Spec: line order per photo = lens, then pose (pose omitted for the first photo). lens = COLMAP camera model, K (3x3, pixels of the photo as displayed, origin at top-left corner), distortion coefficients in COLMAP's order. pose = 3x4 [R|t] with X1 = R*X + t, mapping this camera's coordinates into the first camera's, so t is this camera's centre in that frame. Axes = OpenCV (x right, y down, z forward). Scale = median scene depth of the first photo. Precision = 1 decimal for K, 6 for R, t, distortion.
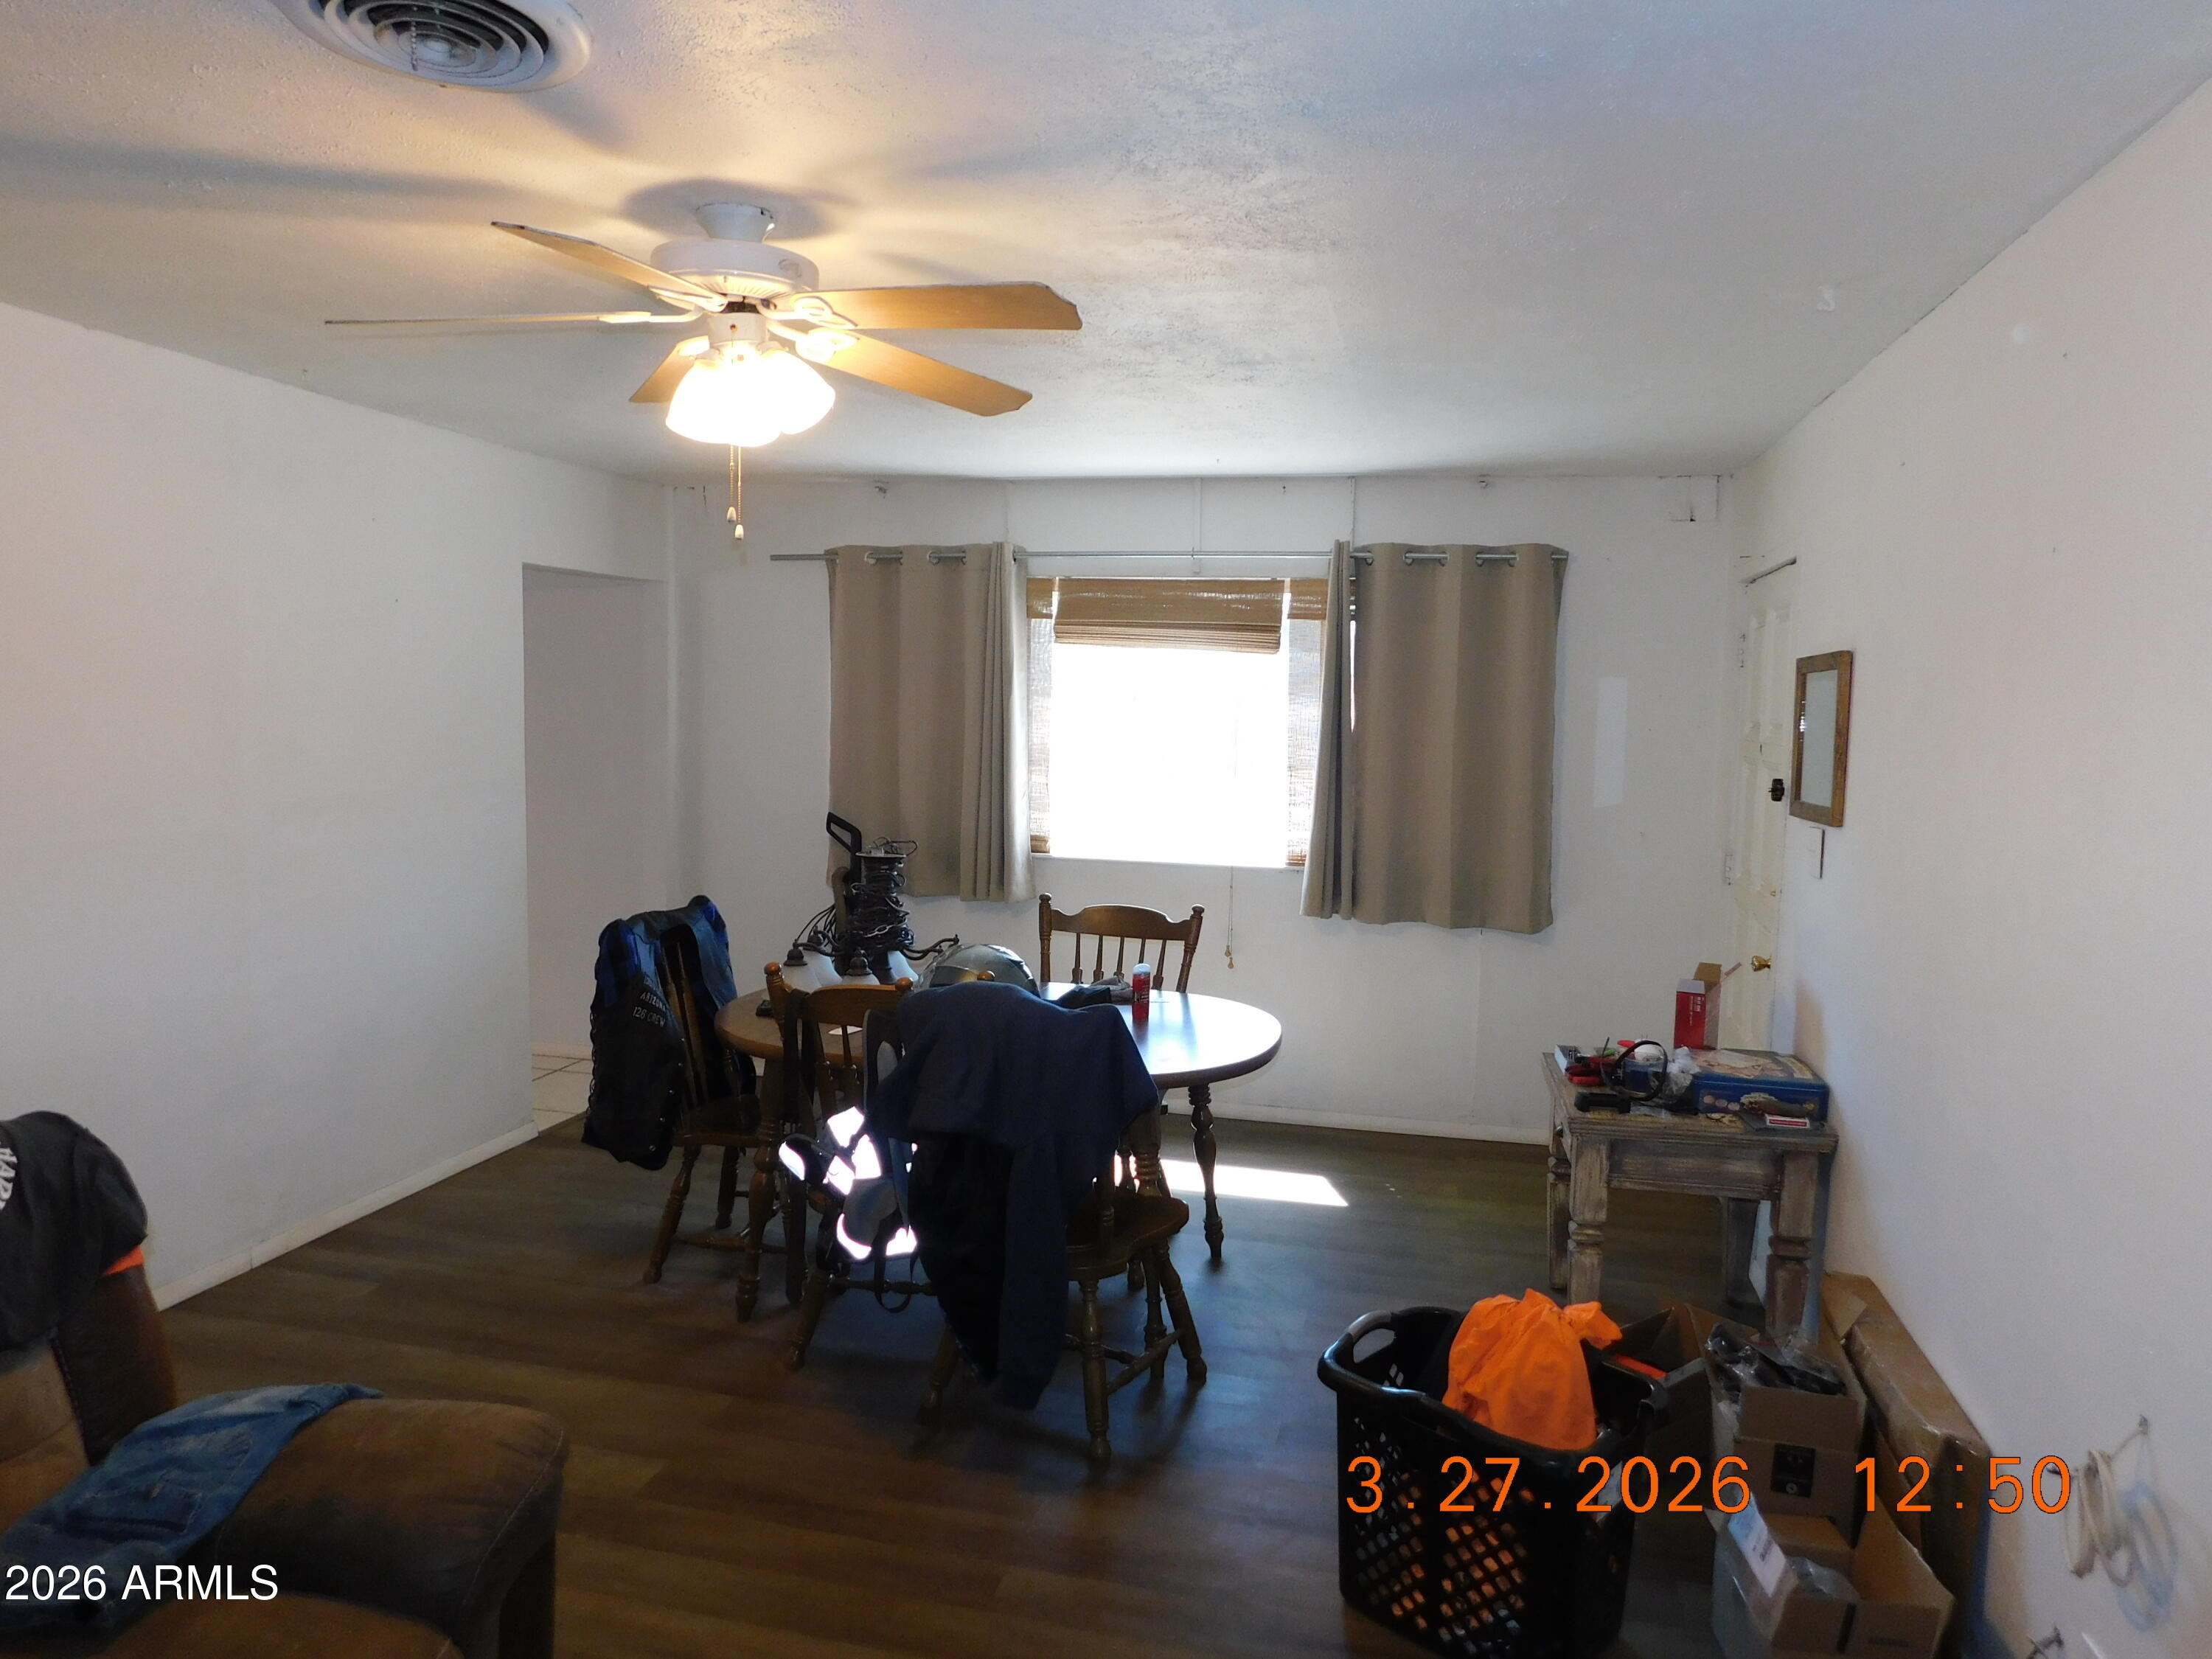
lens RADIAL K [[1476.6, 0, 1106.0], [0, 1476.6, 829.5], [0, 0, 1]] dist [-0.075956, 0.065263]
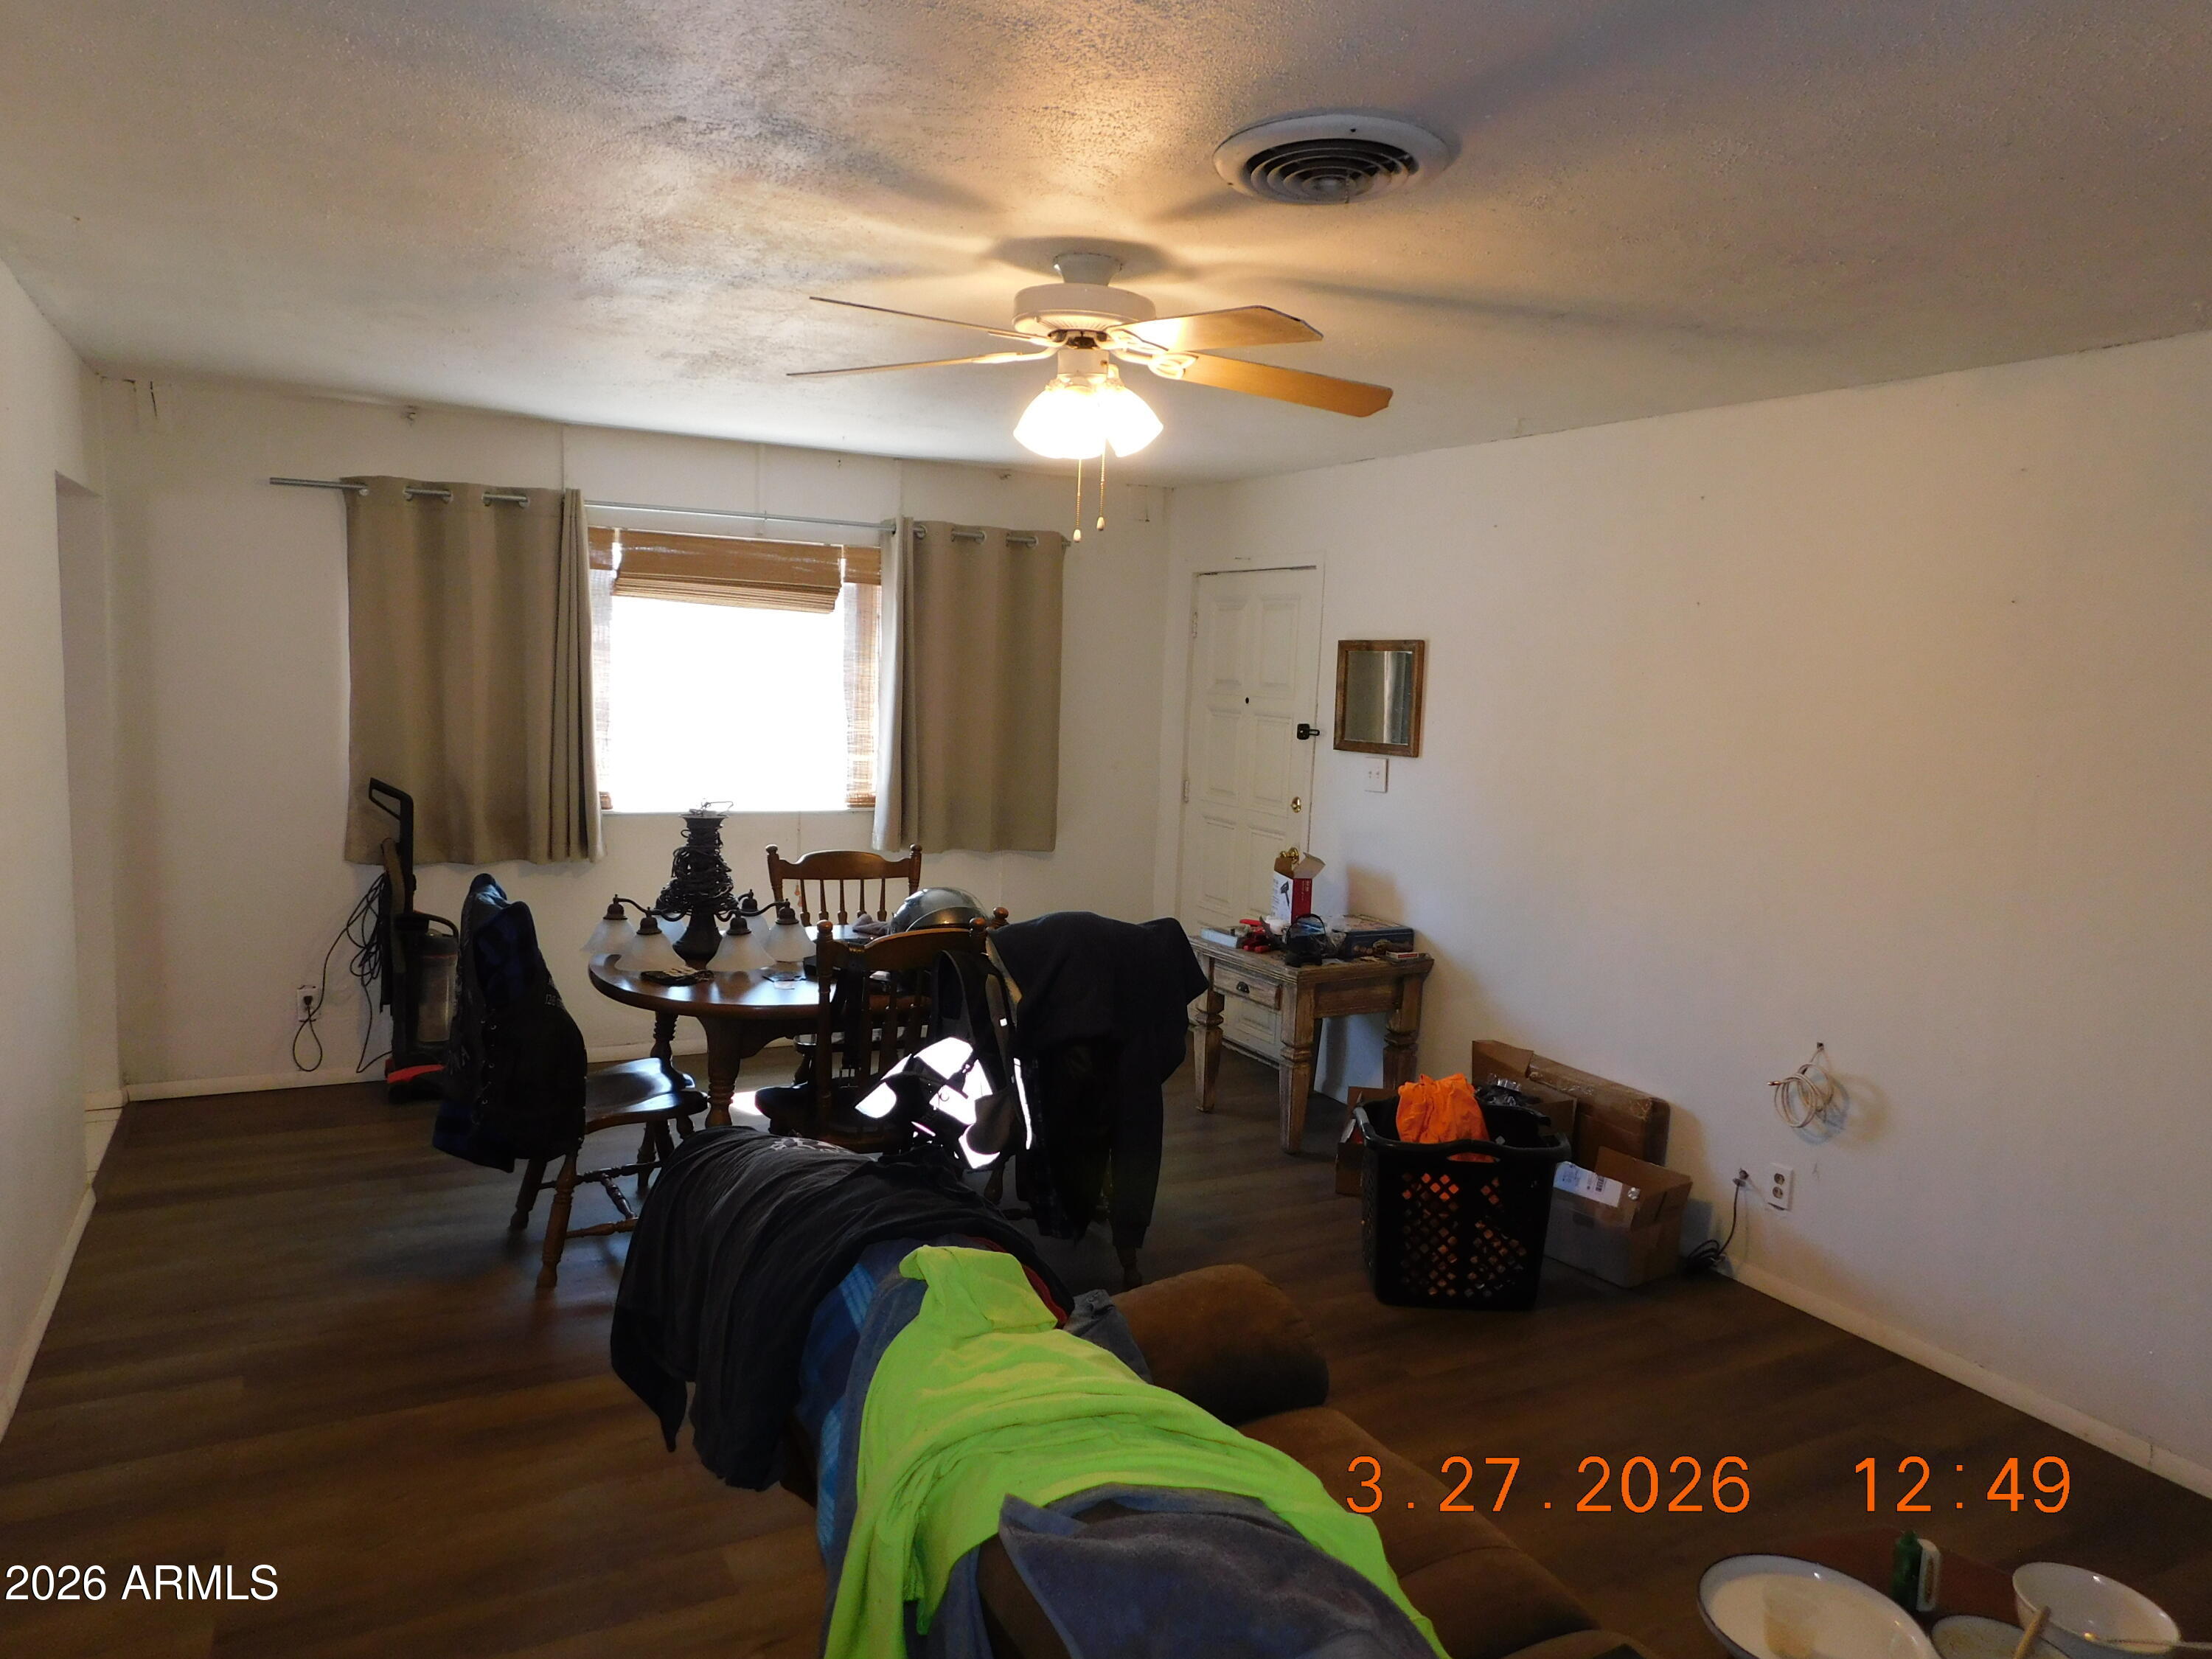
lens RADIAL K [[1476.6, 0, 1106.0], [0, 1476.6, 829.5], [0, 0, 1]] dist [-0.075956, 0.065263]
pose [[0.733055, -0.066492, 0.676911, -0.486230], [0.035280, 0.997588, 0.059786, -0.018438], [-0.679253, -0.019945, 0.733633, 0.061803]]
